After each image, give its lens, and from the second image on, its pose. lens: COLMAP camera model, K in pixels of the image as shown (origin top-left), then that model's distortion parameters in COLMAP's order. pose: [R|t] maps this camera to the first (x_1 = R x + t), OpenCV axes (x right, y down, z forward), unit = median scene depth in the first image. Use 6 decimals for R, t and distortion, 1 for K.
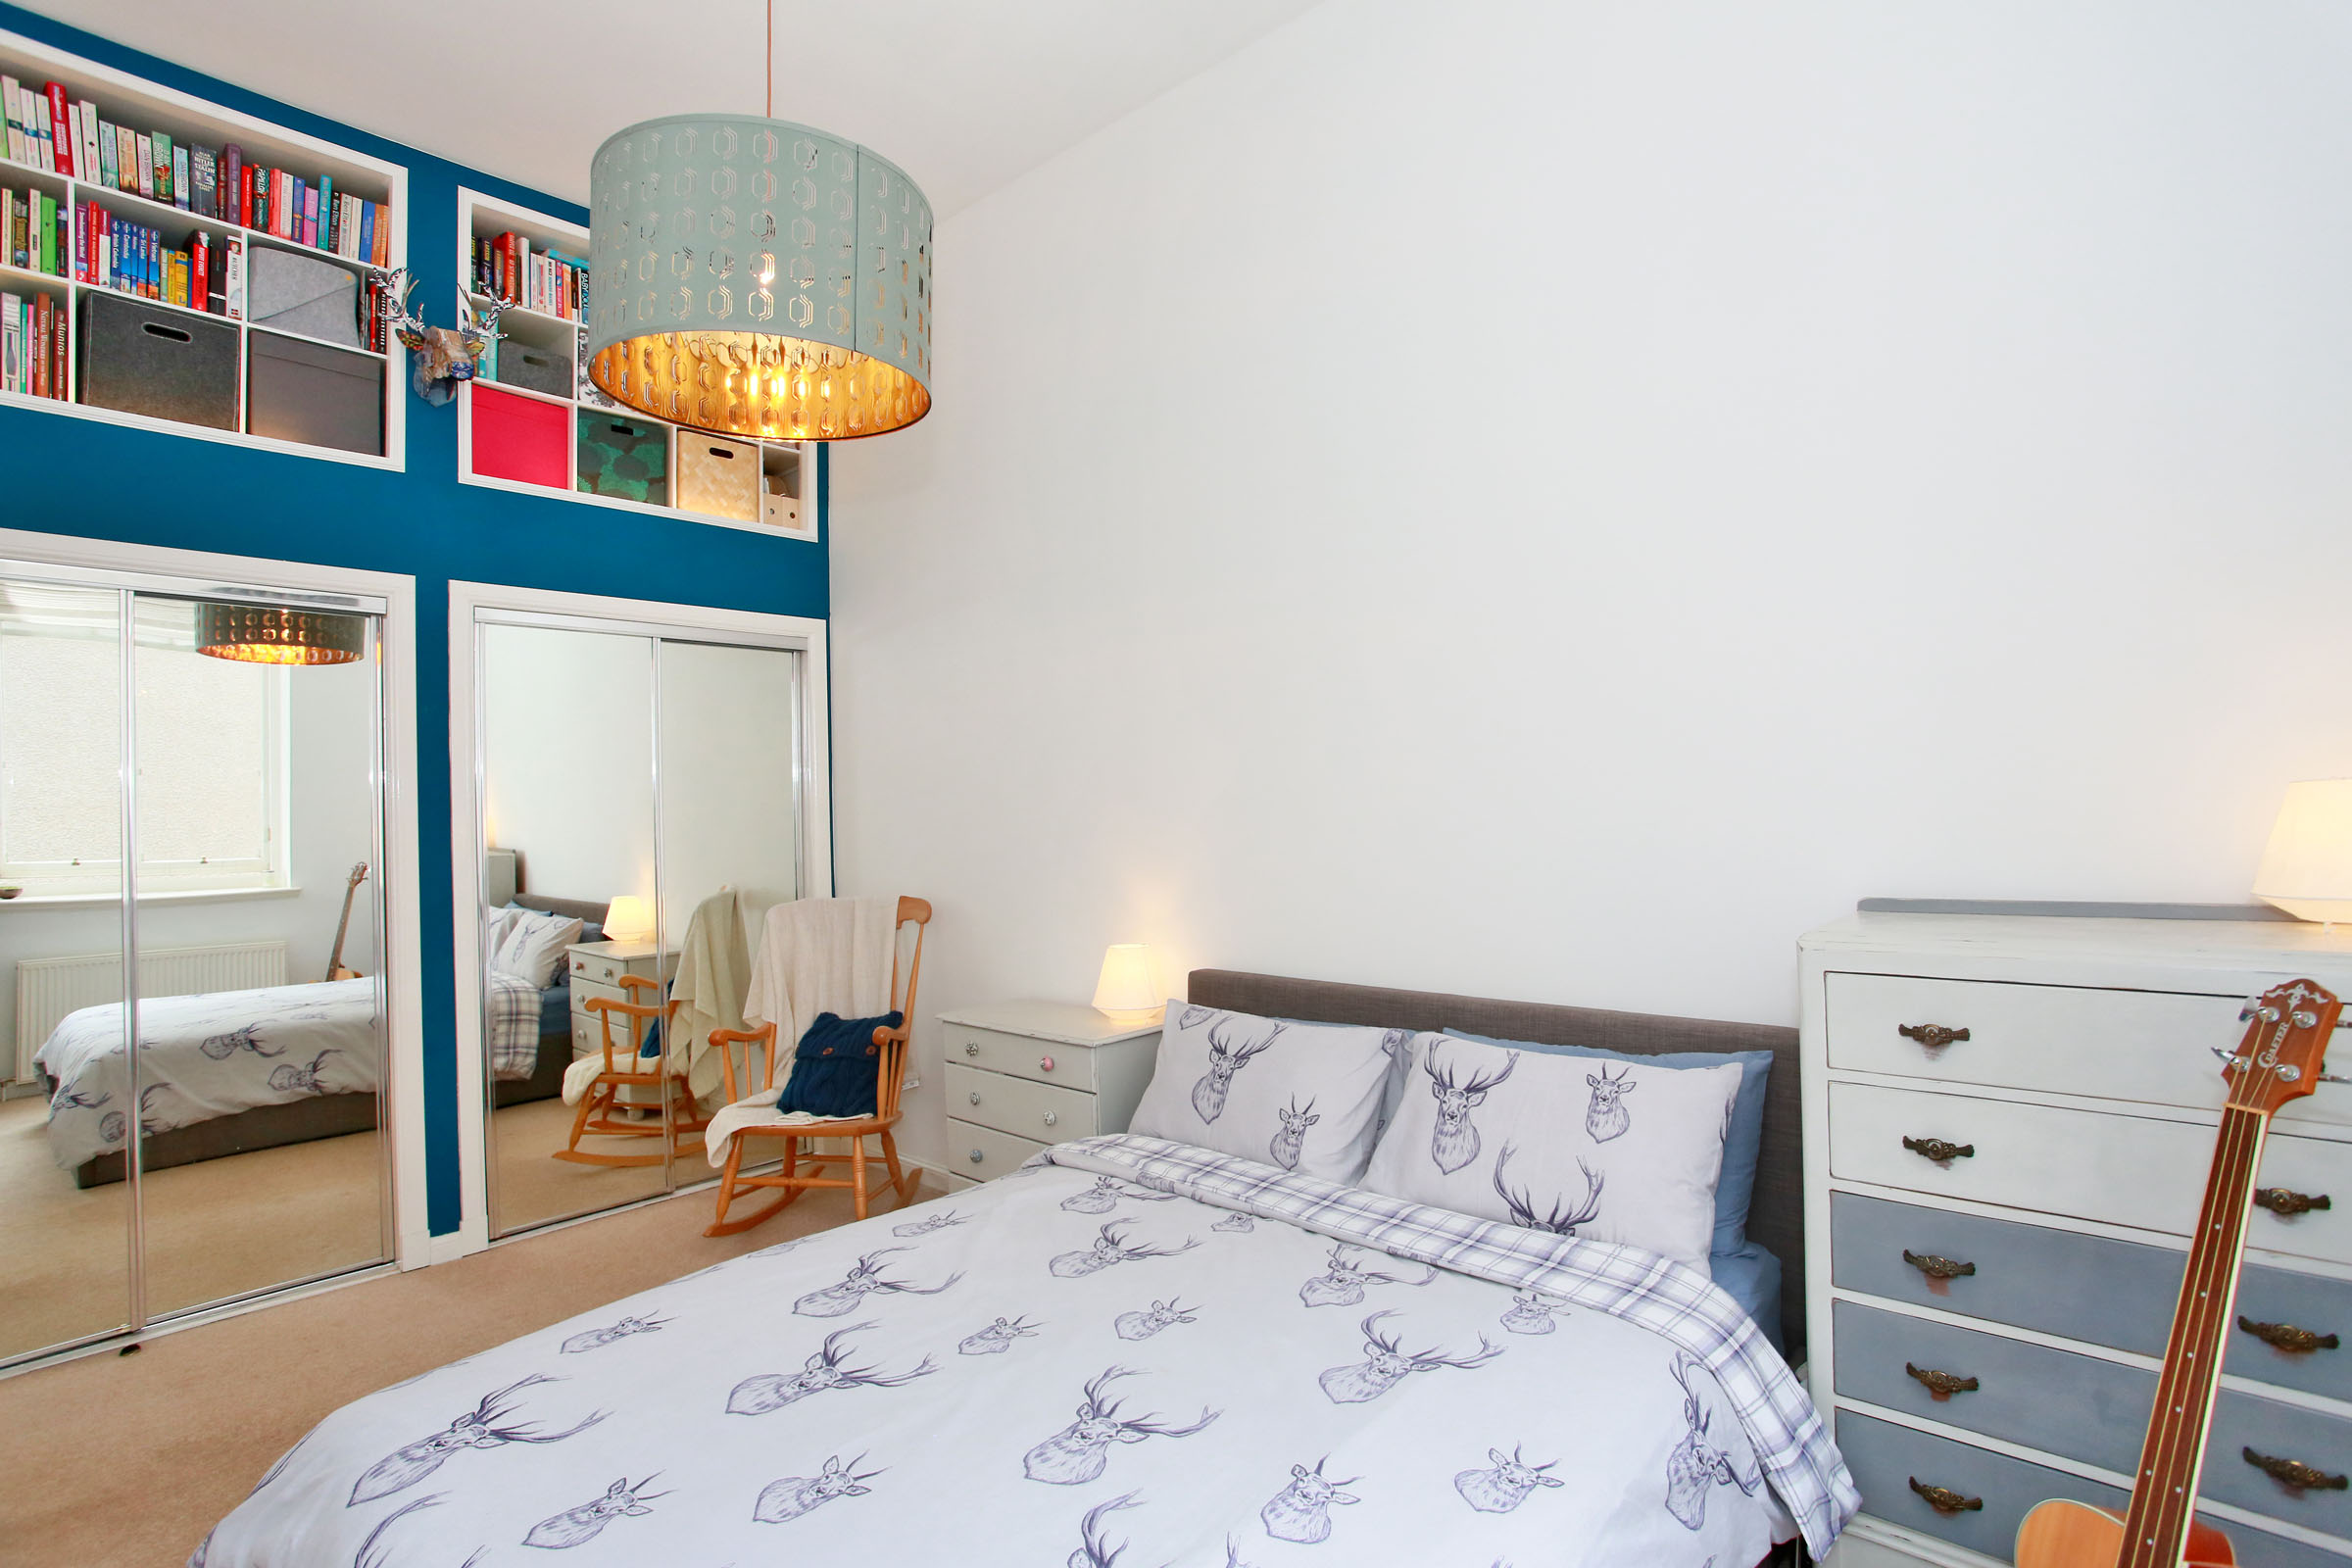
lens RADIAL K [[1157.5, 0, 1166.6], [0, 1157.5, 792.0], [0, 0, 1]] dist [-0.018630, 0.000096]
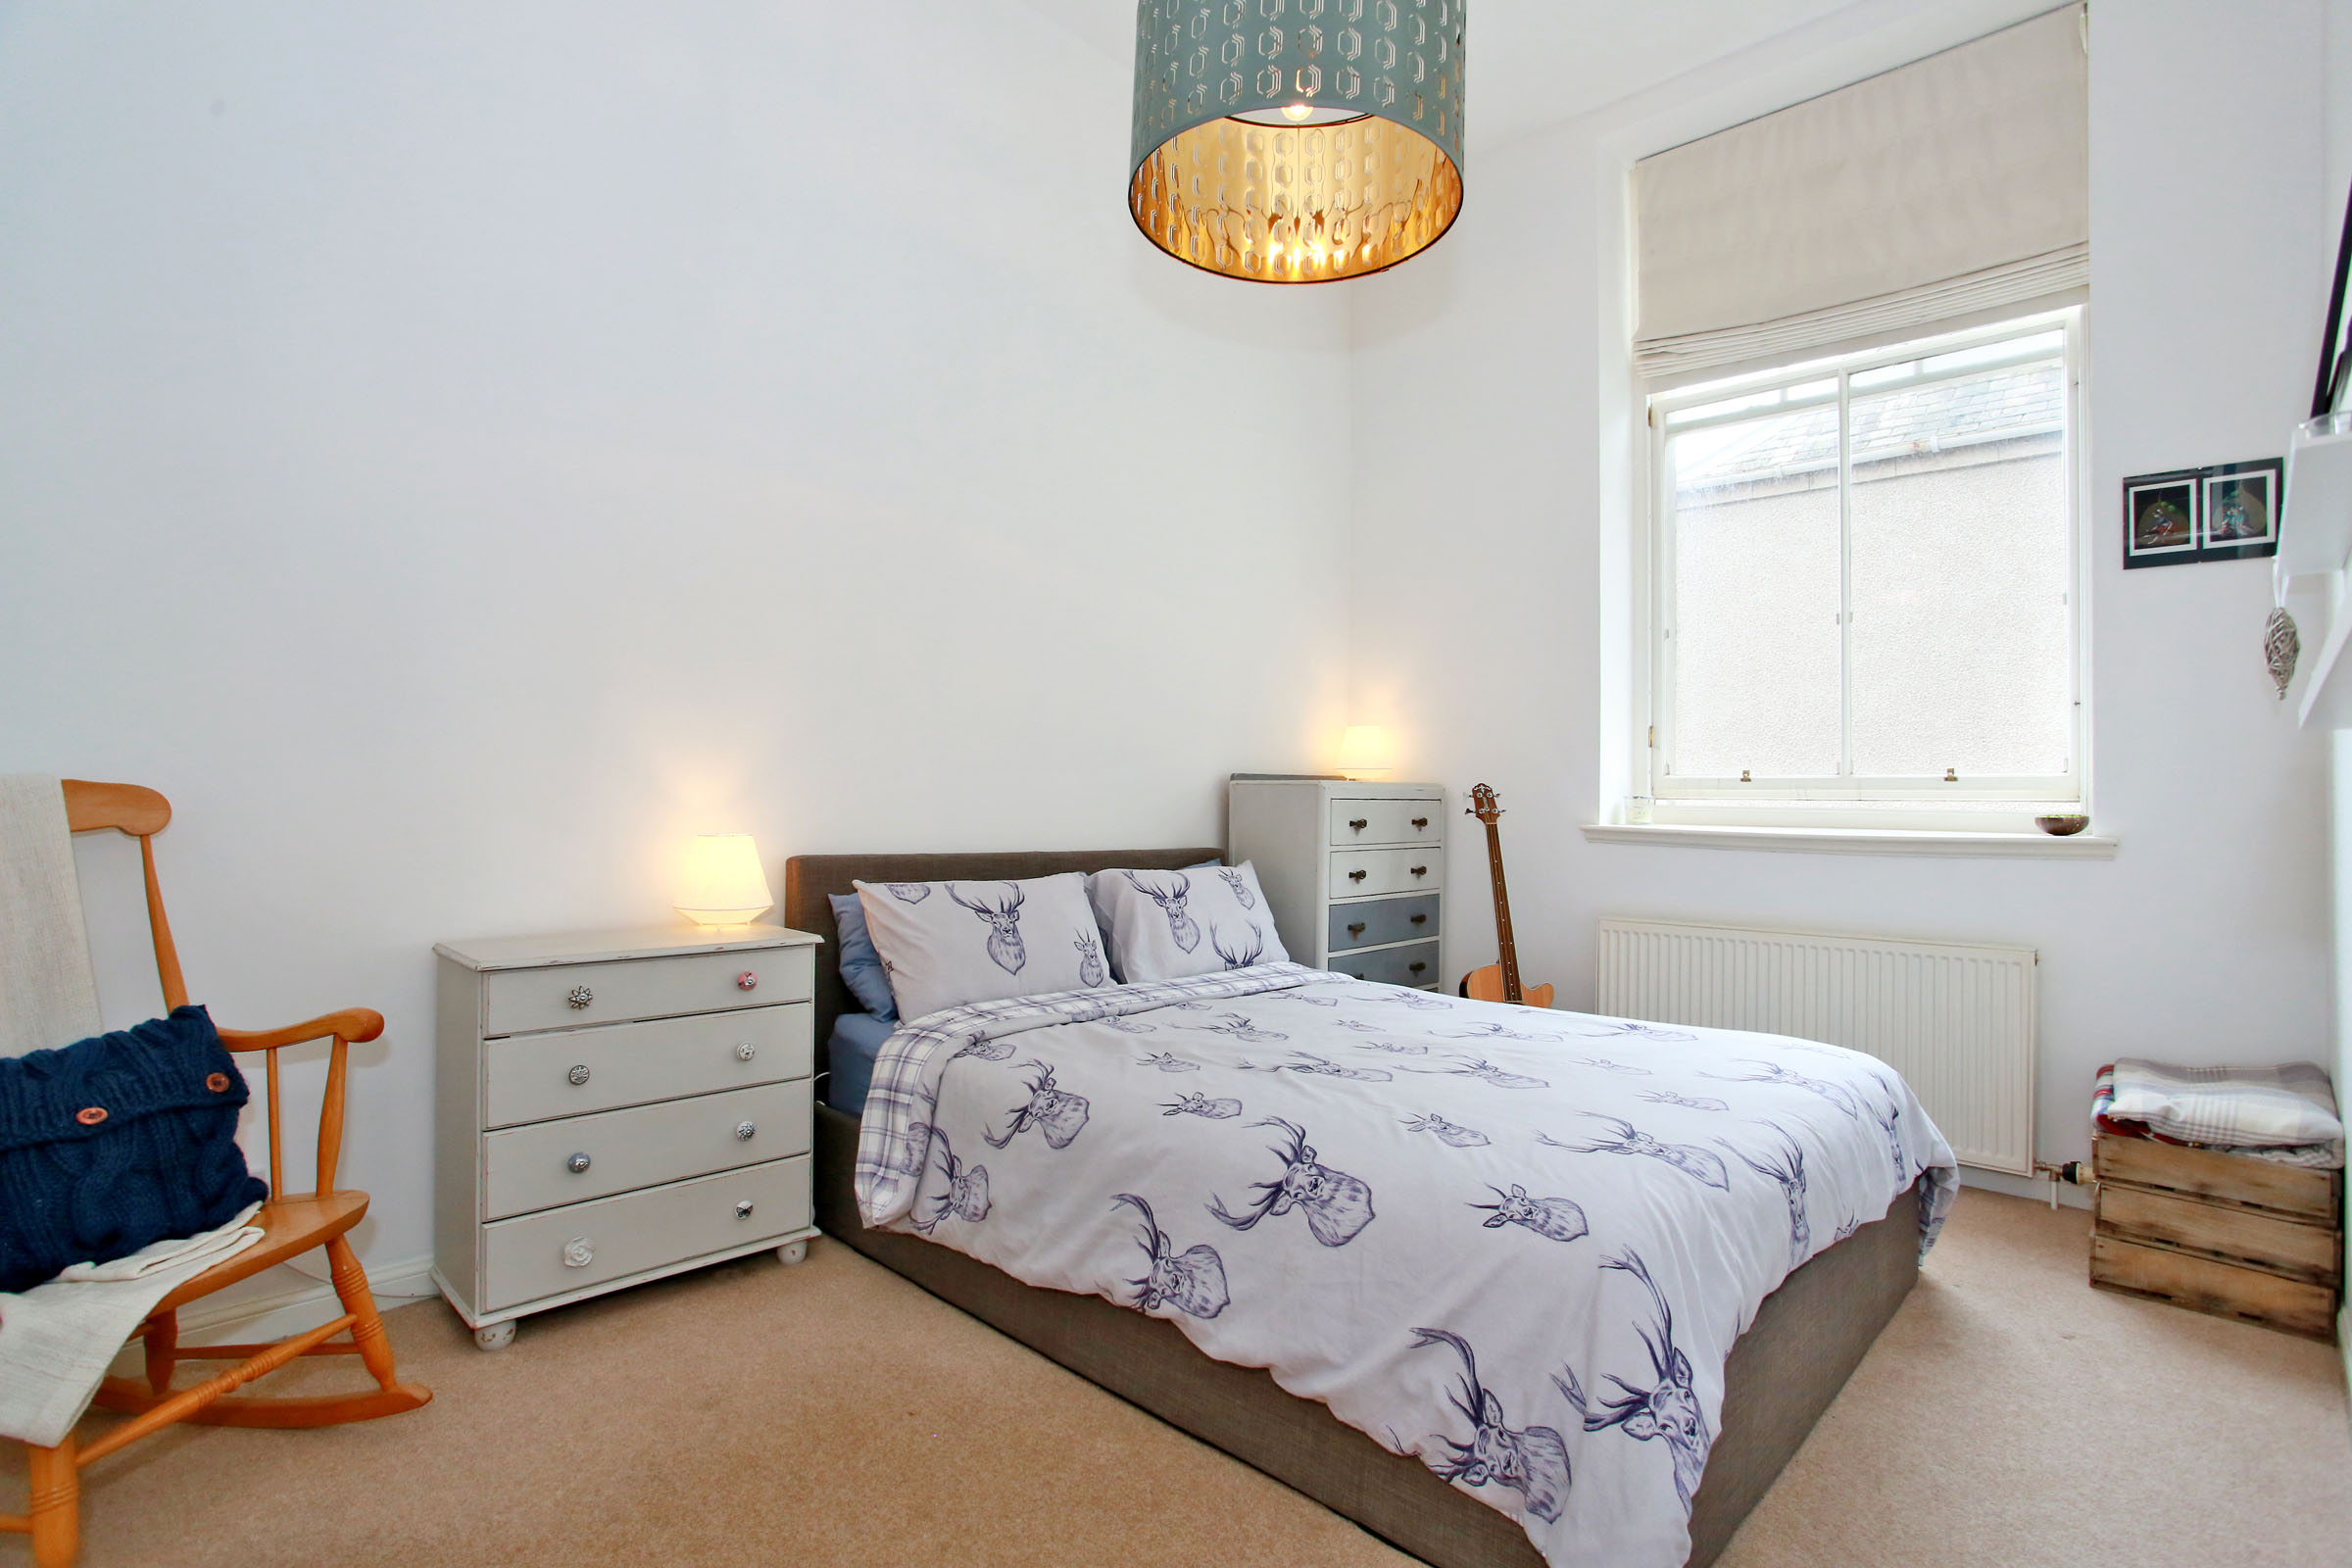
lens RADIAL K [[1157.5, 0, 1166.6], [0, 1157.5, 792.0], [0, 0, 1]] dist [-0.018630, 0.000096]
pose [[0.055184, 0.032545, 0.997946, -1.250316], [-0.026708, 0.999159, -0.031107, 0.182893], [-0.998119, -0.024936, 0.056007, 0.988492]]
